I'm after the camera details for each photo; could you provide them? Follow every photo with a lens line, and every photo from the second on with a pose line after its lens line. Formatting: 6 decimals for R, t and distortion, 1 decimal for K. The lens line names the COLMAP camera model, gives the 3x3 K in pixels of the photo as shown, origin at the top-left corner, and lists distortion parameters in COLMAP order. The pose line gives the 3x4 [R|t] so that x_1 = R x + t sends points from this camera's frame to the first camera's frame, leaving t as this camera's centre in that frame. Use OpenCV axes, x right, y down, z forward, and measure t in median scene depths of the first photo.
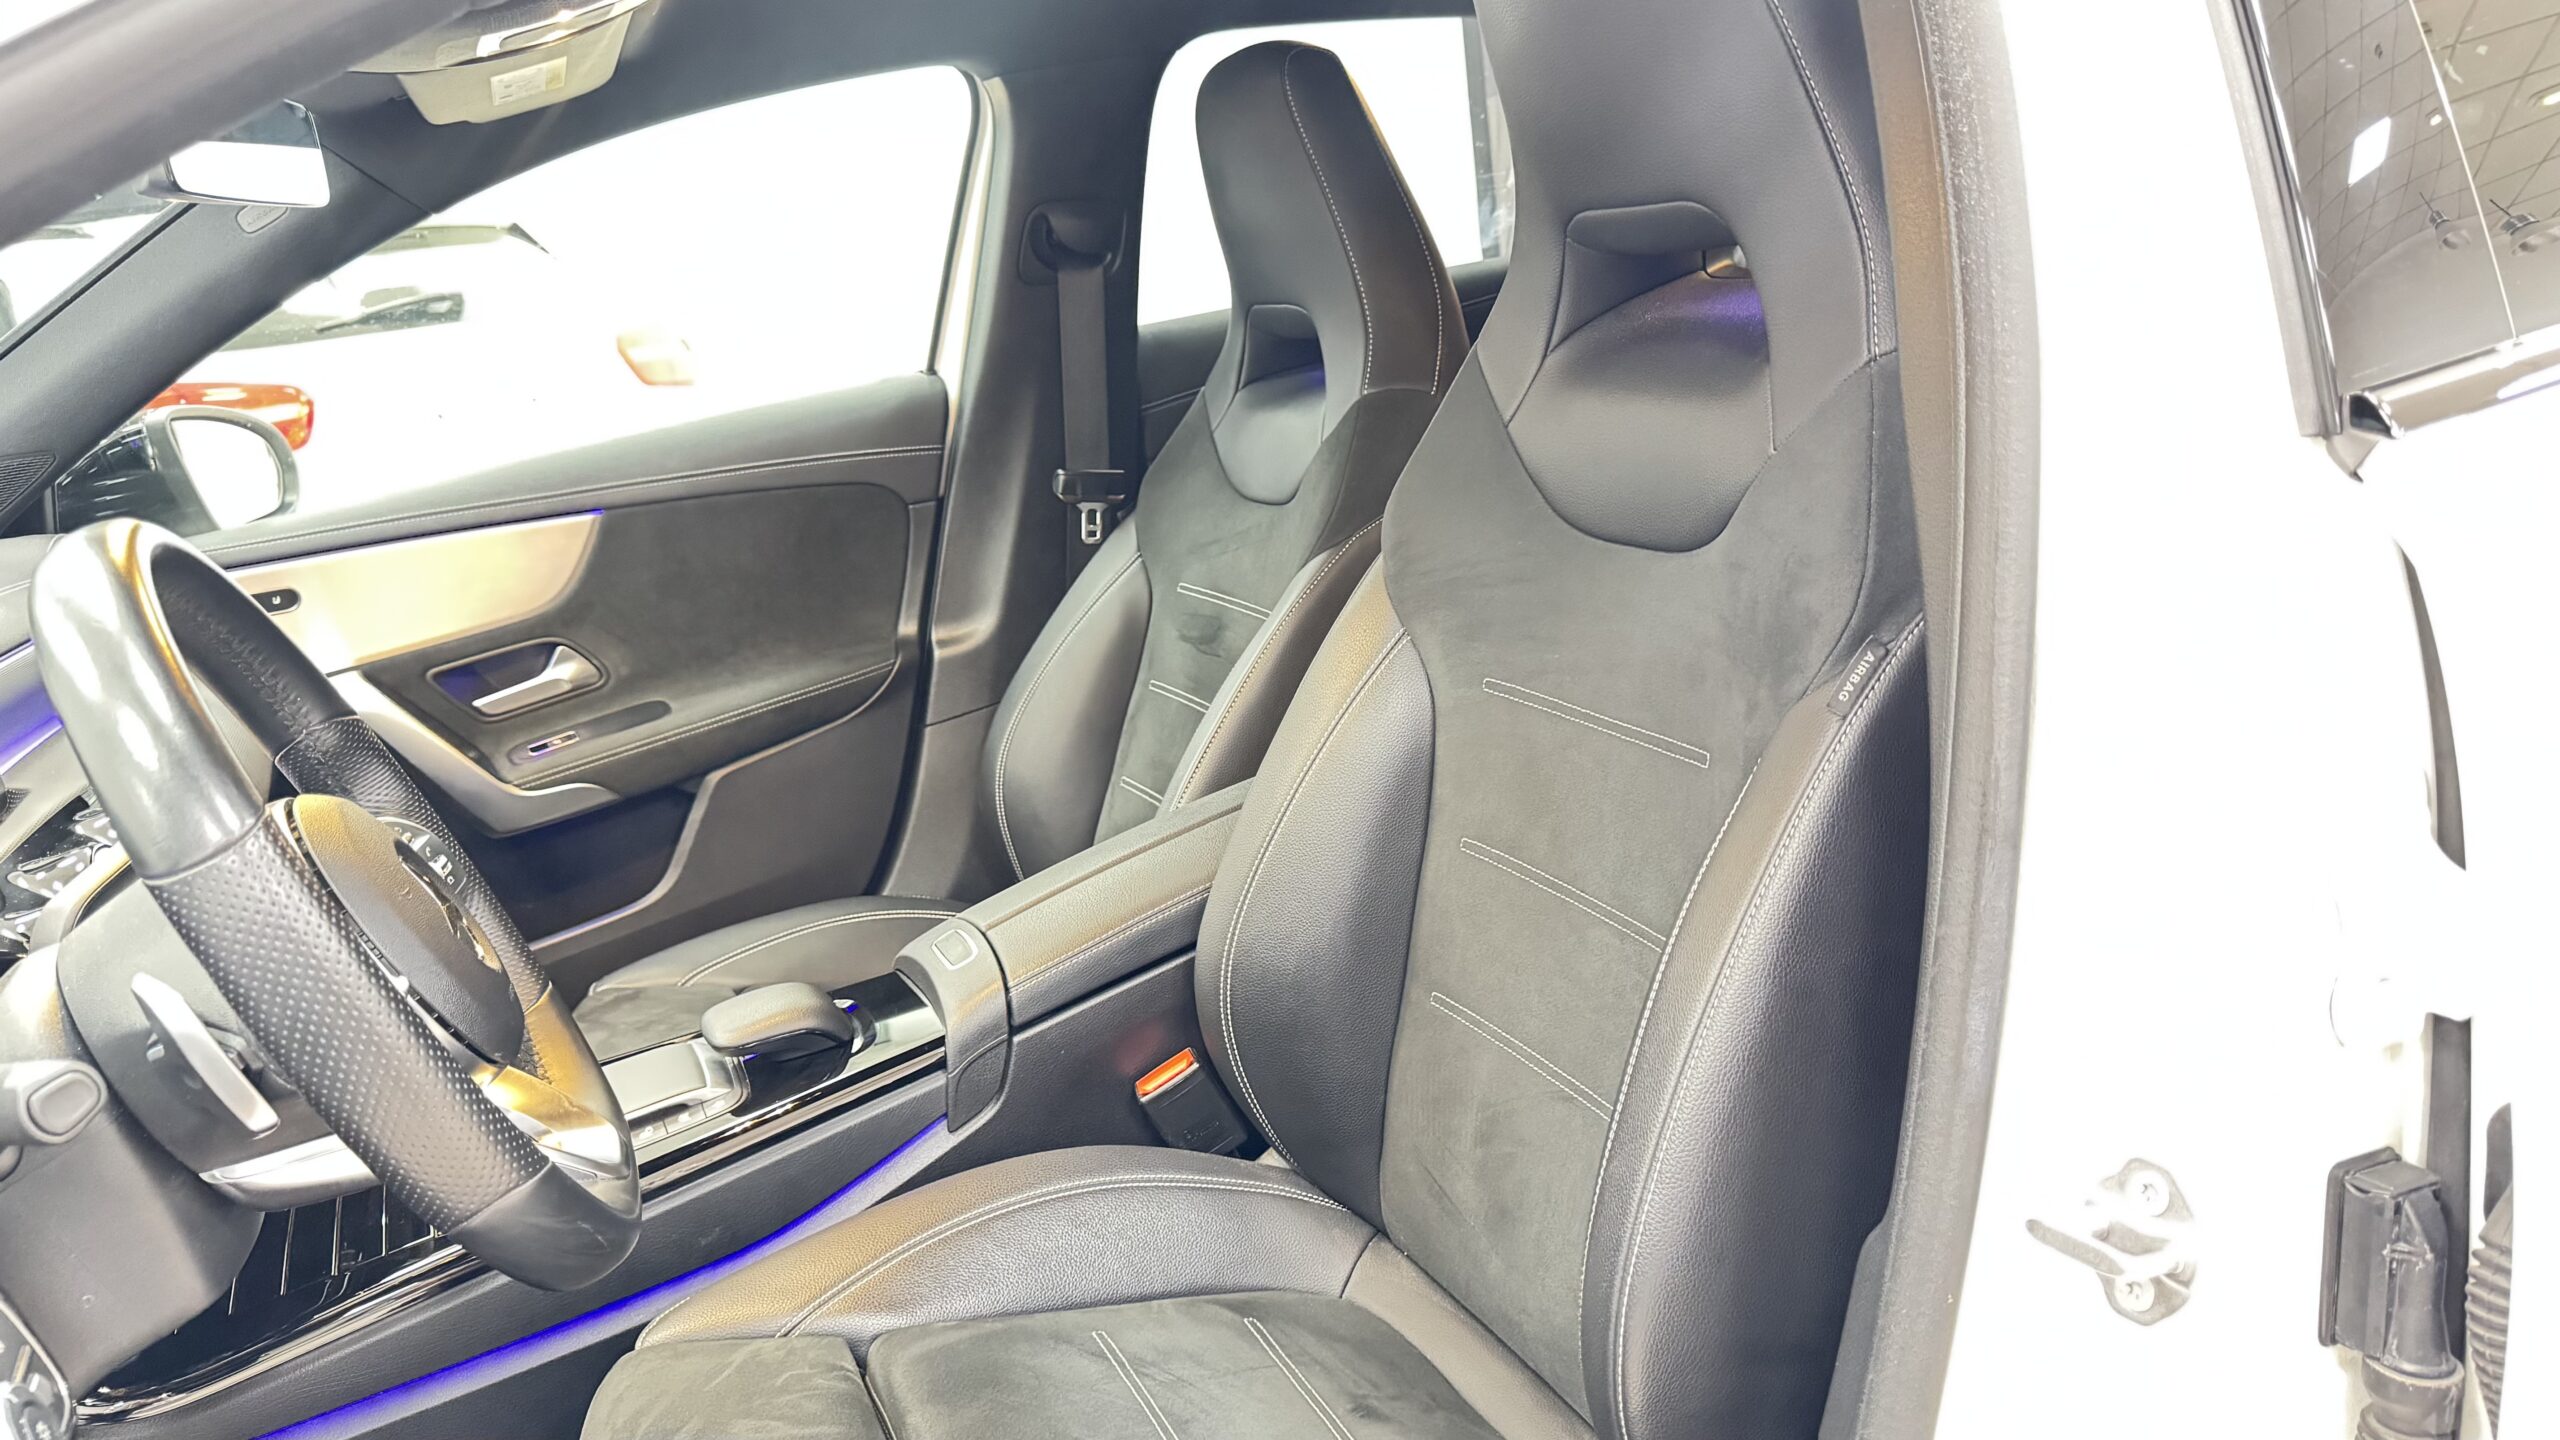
lens RADIAL K [[1759.0, 0, 1344.1], [0, 1759.0, 720.4], [0, 0, 1]] dist [0.064616, -0.132163]
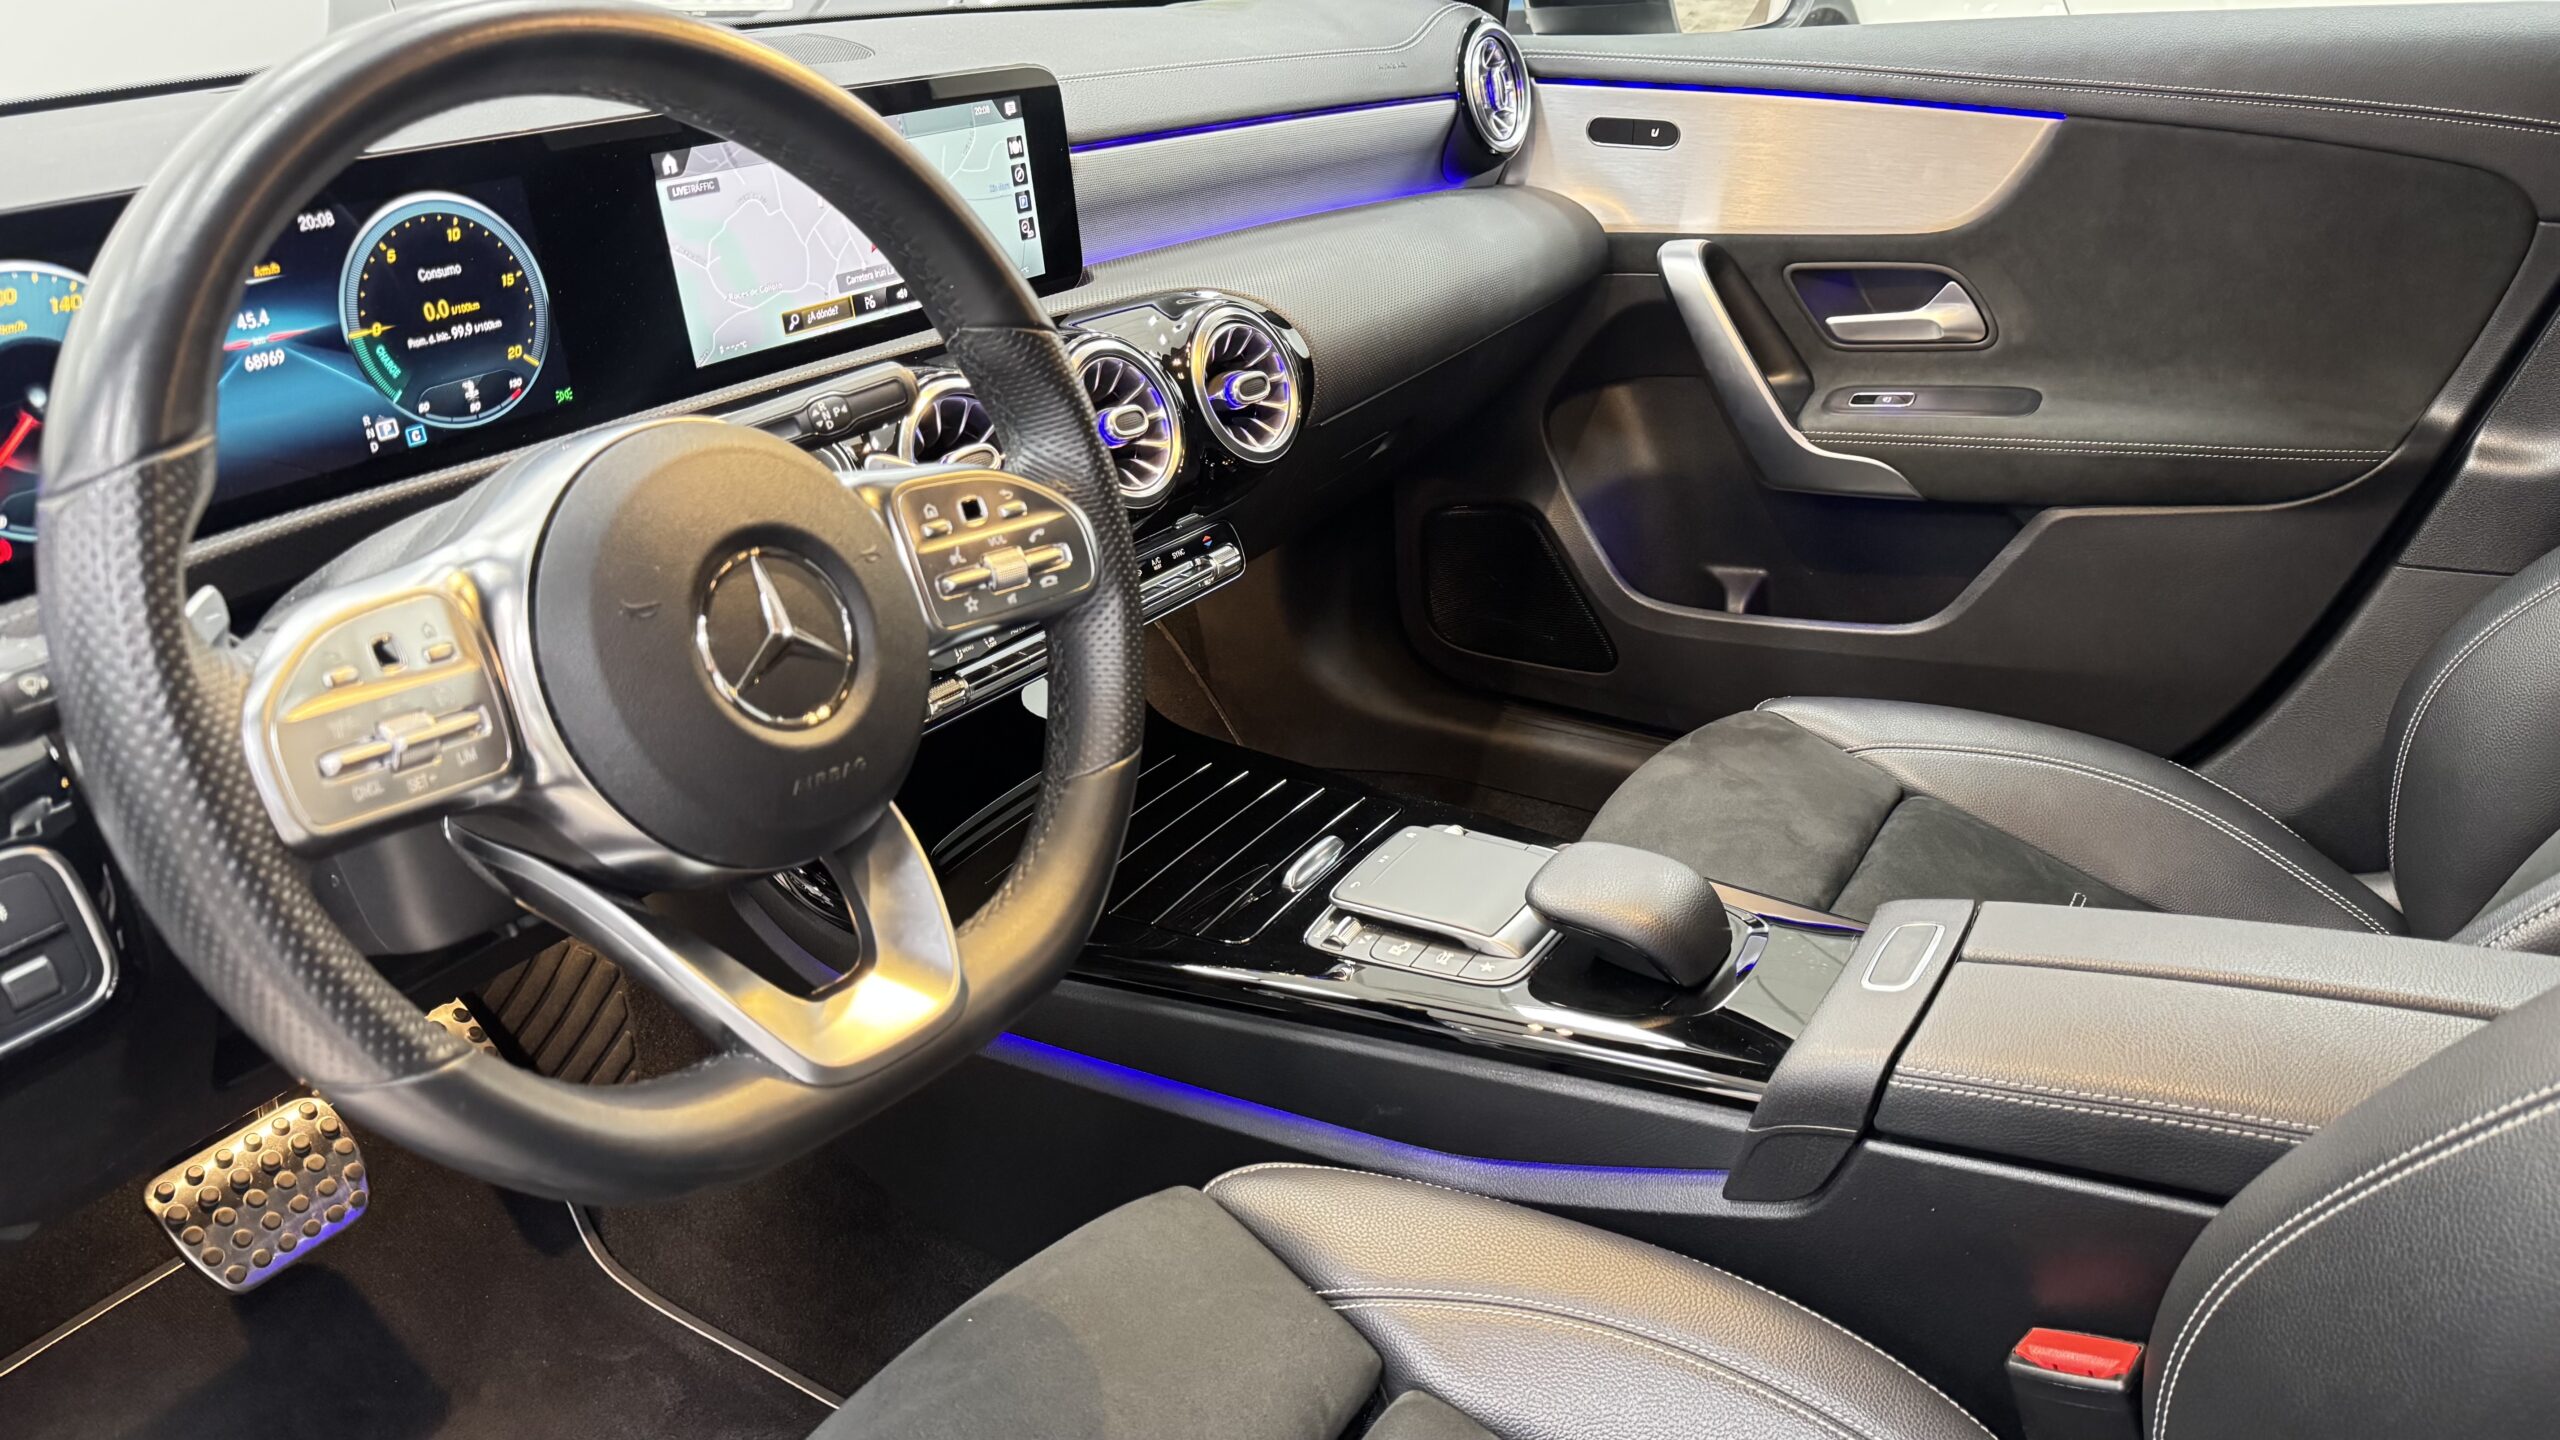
lens RADIAL K [[1787.7, 0, 1280.0], [0, 1787.7, 720.0], [0, 0, 1]] dist [0.074728, -0.125326]
pose [[0.501952, 0.470059, -0.726009, 0.067368], [-0.276232, 0.882583, 0.380451, -0.090798], [0.819598, 0.009579, 0.572859, 0.316616]]
